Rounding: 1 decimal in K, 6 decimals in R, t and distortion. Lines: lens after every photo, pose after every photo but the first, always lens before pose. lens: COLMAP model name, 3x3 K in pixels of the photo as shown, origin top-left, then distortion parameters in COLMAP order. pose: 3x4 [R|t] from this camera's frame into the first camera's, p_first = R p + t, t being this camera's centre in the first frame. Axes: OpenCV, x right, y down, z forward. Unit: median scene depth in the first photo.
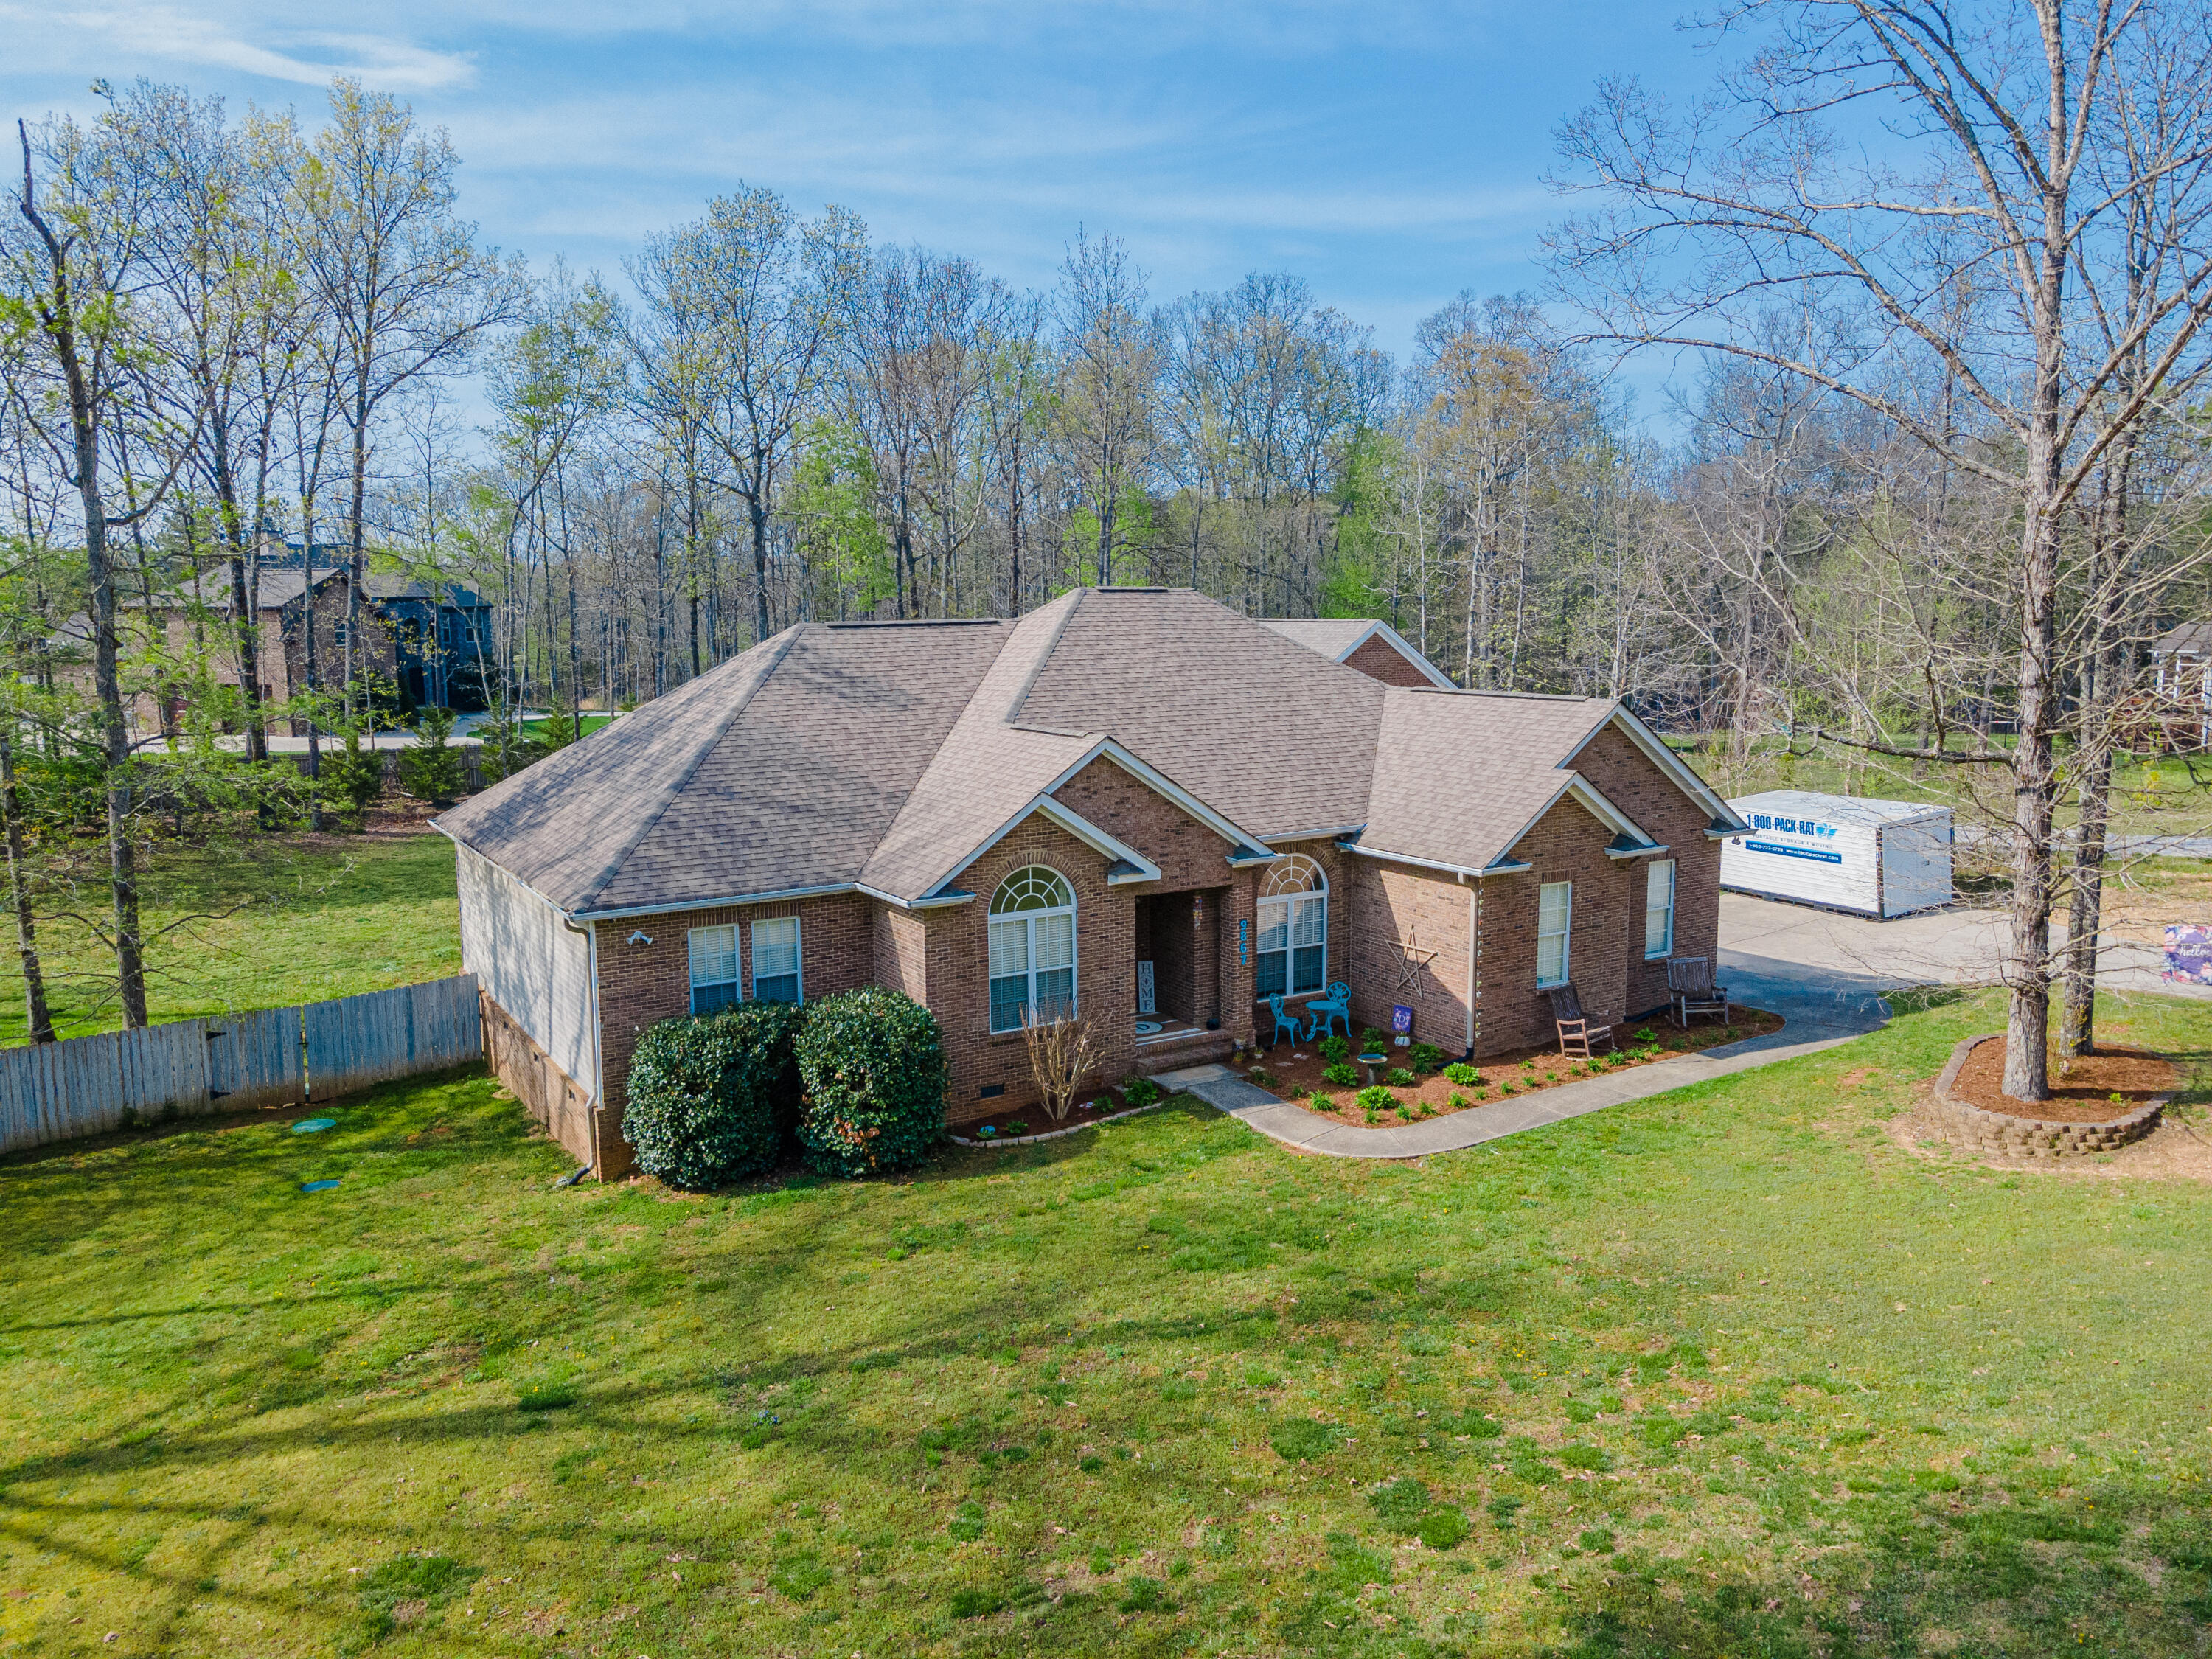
lens RADIAL K [[1568.9, 0, 1106.0], [0, 1568.9, 829.5], [0, 0, 1]] dist [0.020805, 0.000072]
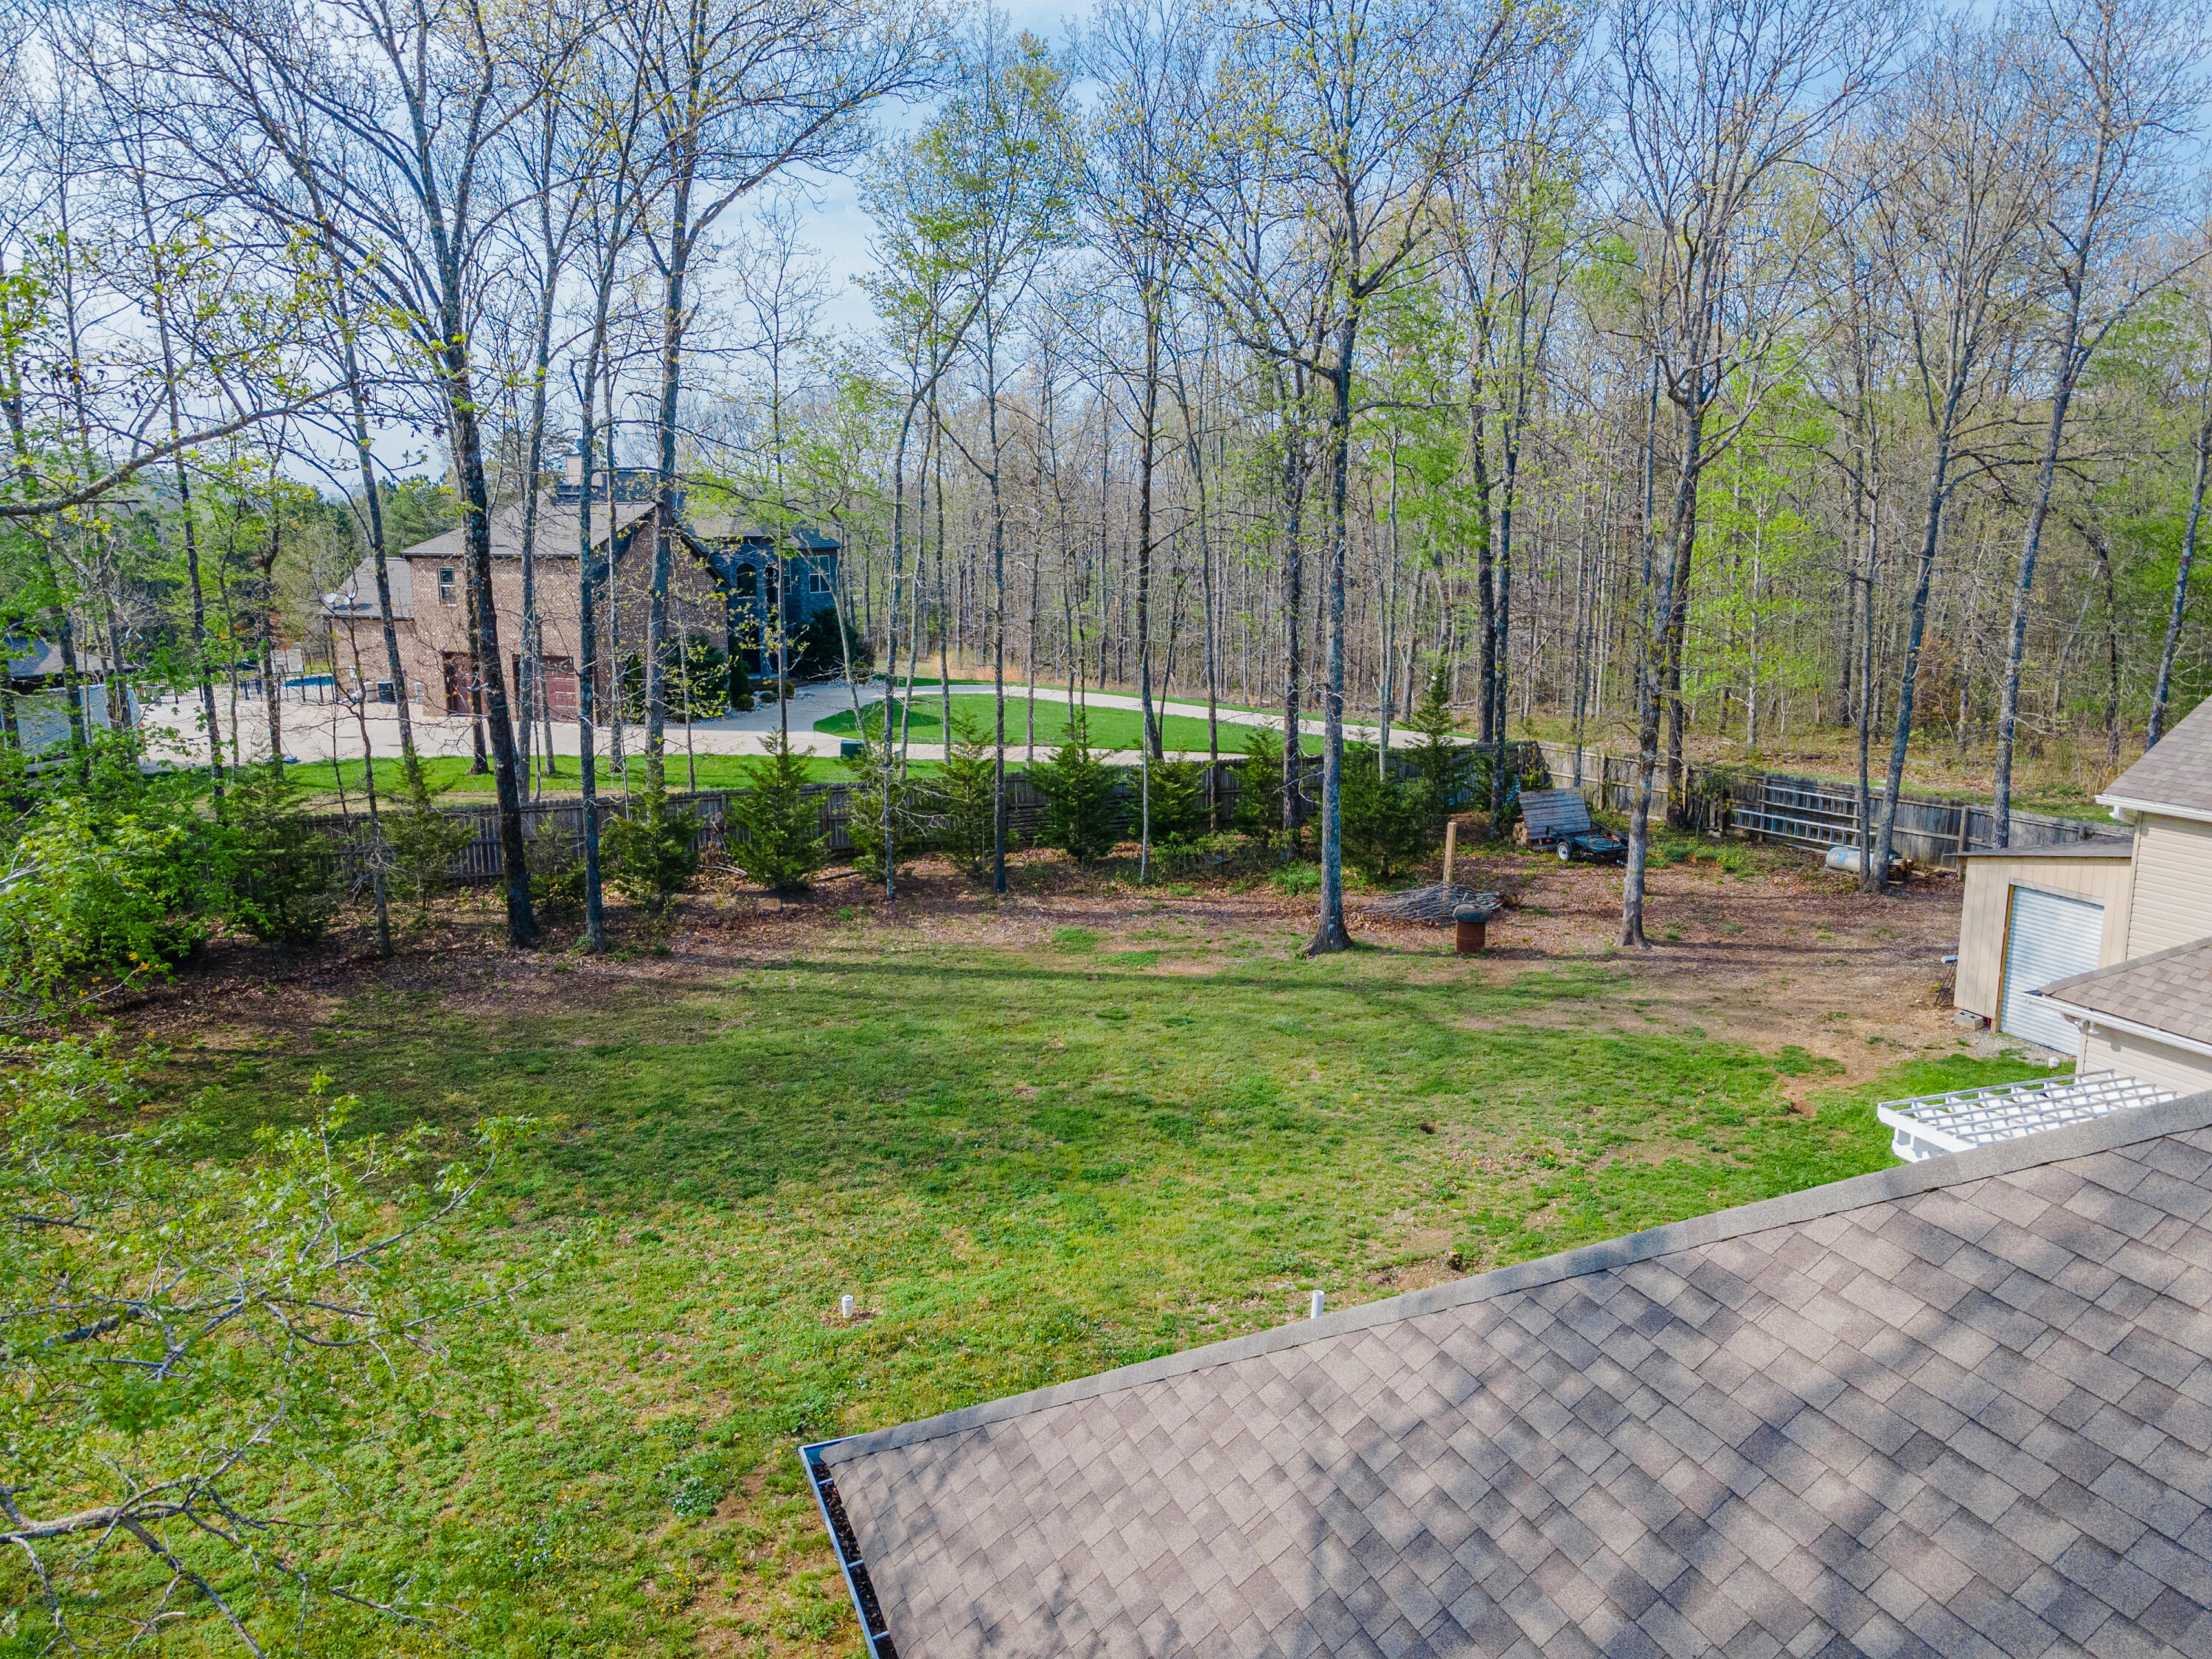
lens RADIAL K [[1568.9, 0, 1106.0], [0, 1568.9, 829.5], [0, 0, 1]] dist [0.020805, 0.000072]
pose [[0.982194, 0.036791, -0.184234, -0.187019], [-0.027658, 0.998269, 0.051901, -0.075629], [0.185824, -0.045881, 0.981511, 0.417701]]
